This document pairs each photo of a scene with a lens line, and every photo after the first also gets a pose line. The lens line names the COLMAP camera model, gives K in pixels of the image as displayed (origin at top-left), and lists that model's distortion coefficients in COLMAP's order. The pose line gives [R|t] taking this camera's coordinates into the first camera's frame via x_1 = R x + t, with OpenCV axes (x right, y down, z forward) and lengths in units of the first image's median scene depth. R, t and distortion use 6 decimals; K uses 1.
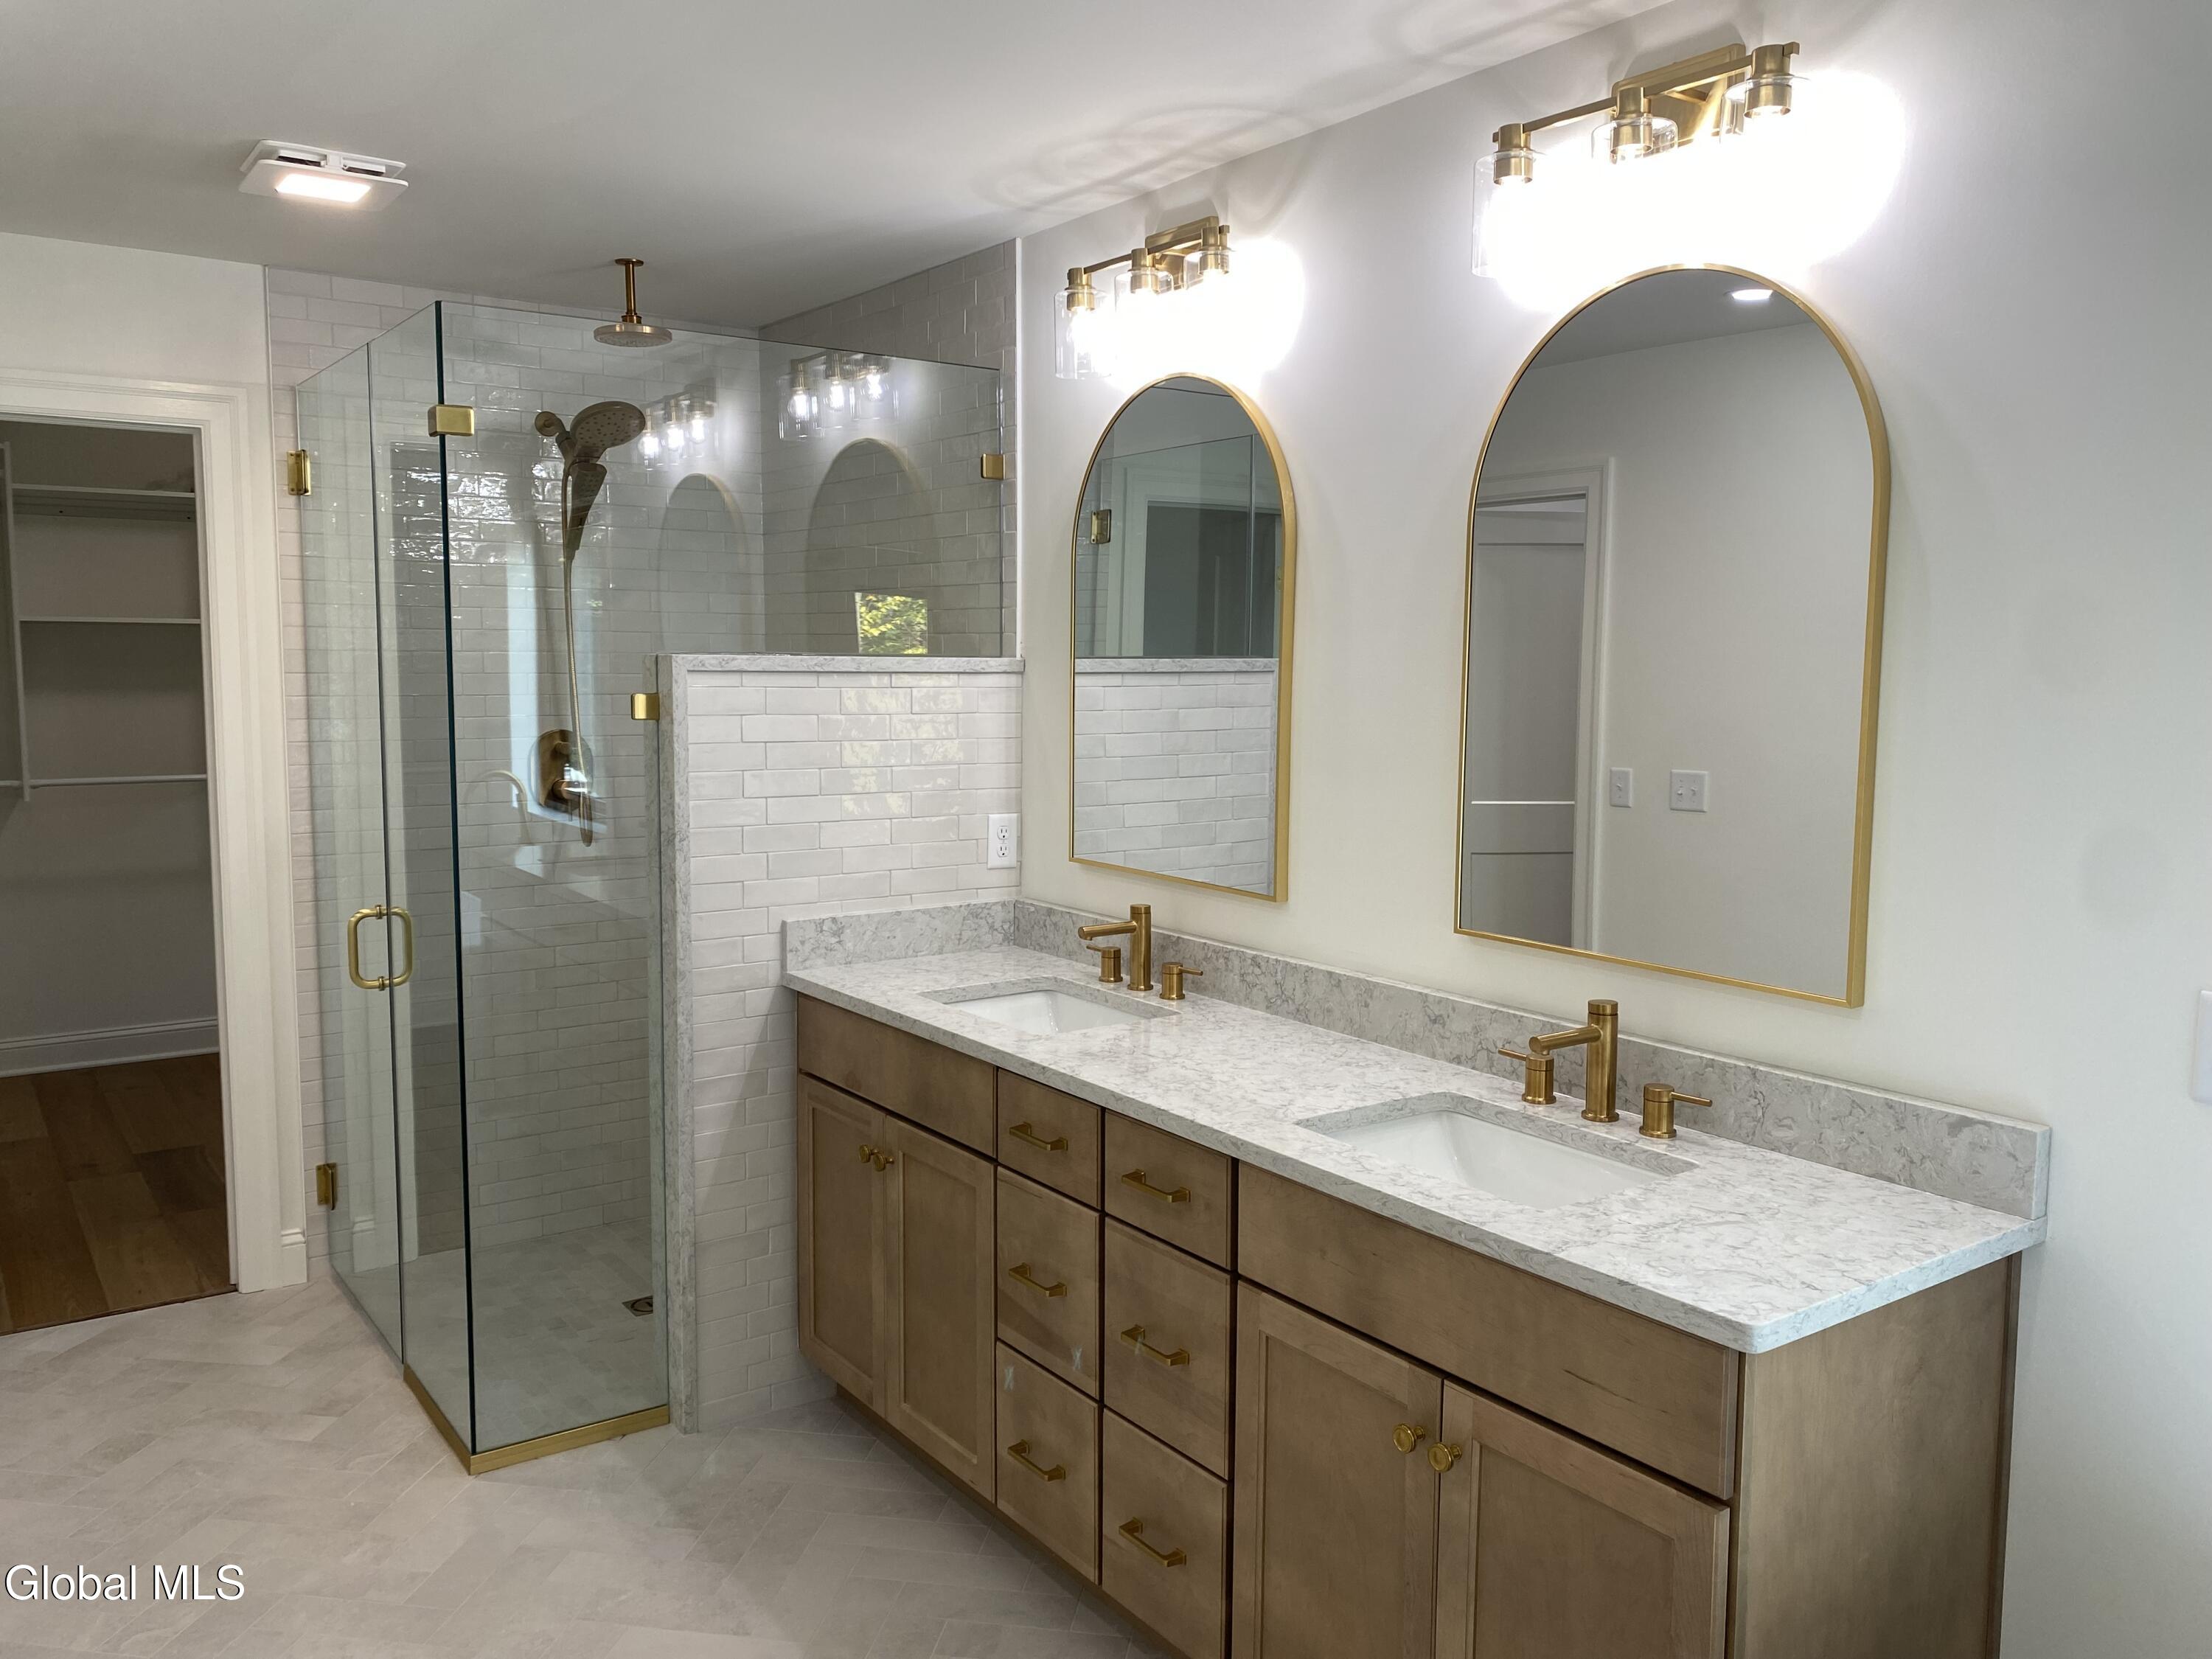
lens RADIAL K [[1634.9, 0, 1105.4], [0, 1634.9, 837.5], [0, 0, 1]] dist [0.119676, -0.242206]
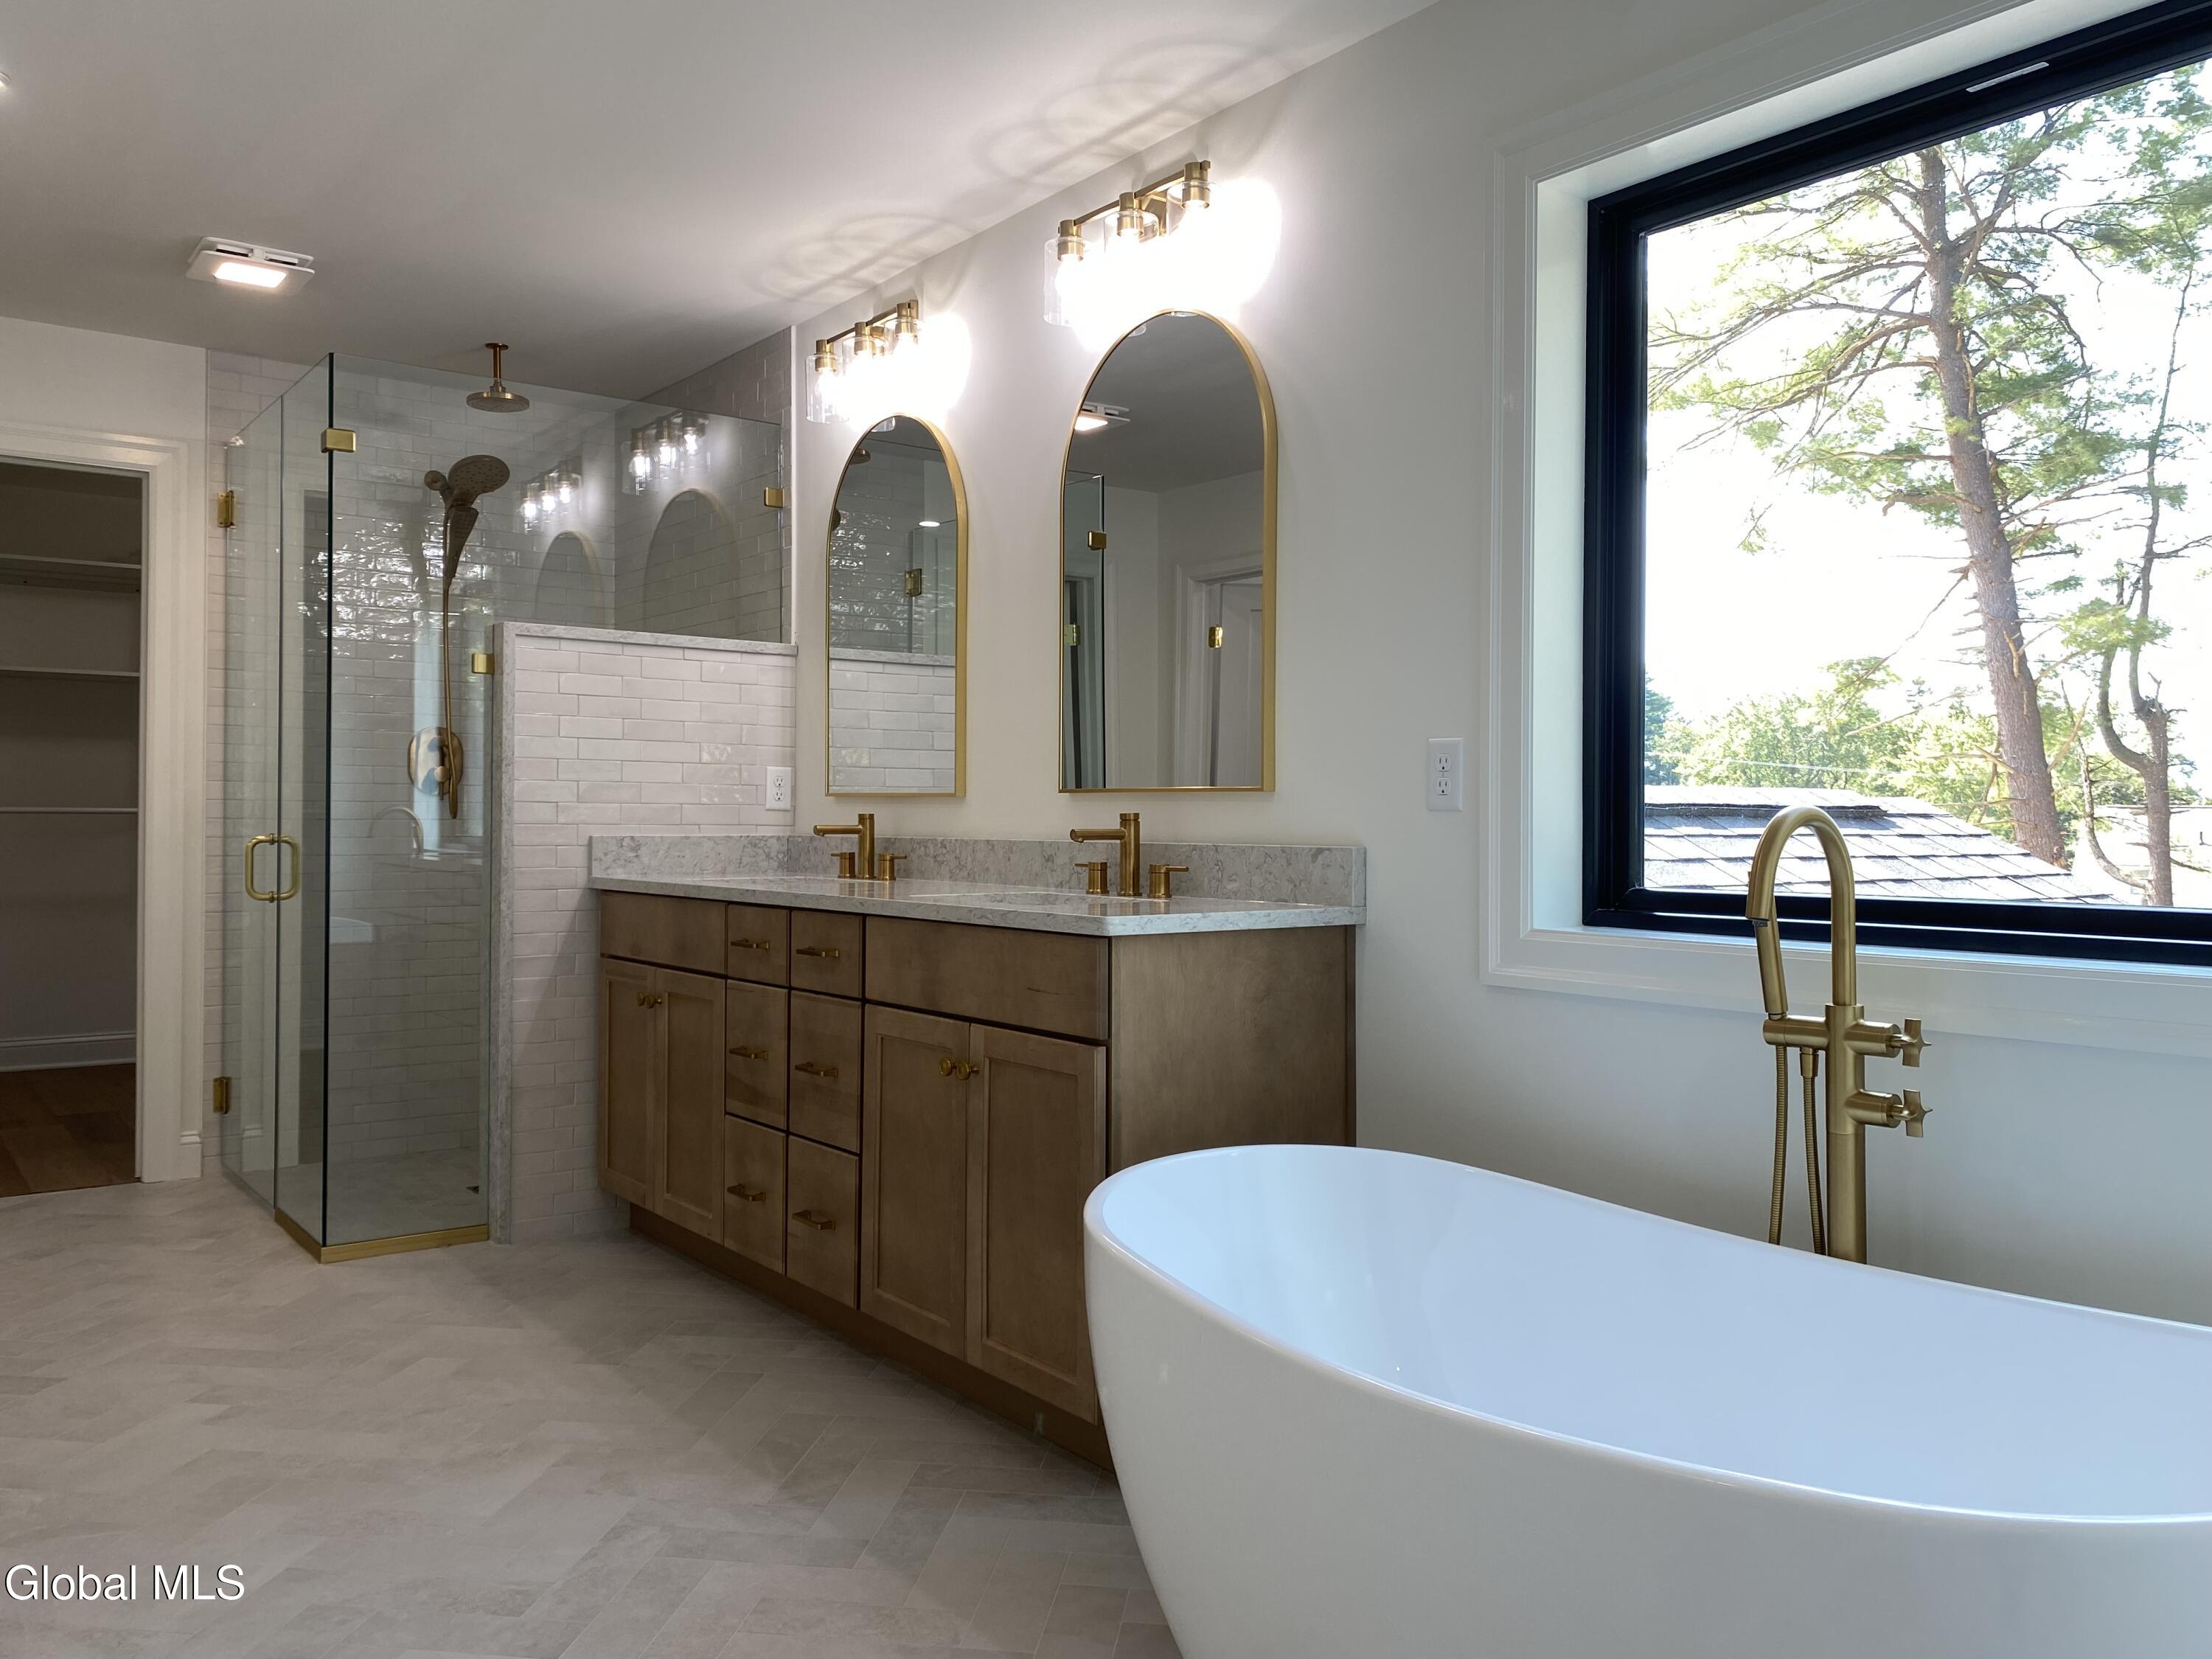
lens RADIAL K [[1680.5, 0, 1106.0], [0, 1680.5, 829.5], [0, 0, 1]] dist [0.091691, -0.176750]
pose [[0.999777, -0.002934, 0.020928, 0.176525], [0.005151, 0.994283, -0.106651, 0.189458], [-0.020495, 0.106735, 0.994076, -0.311010]]
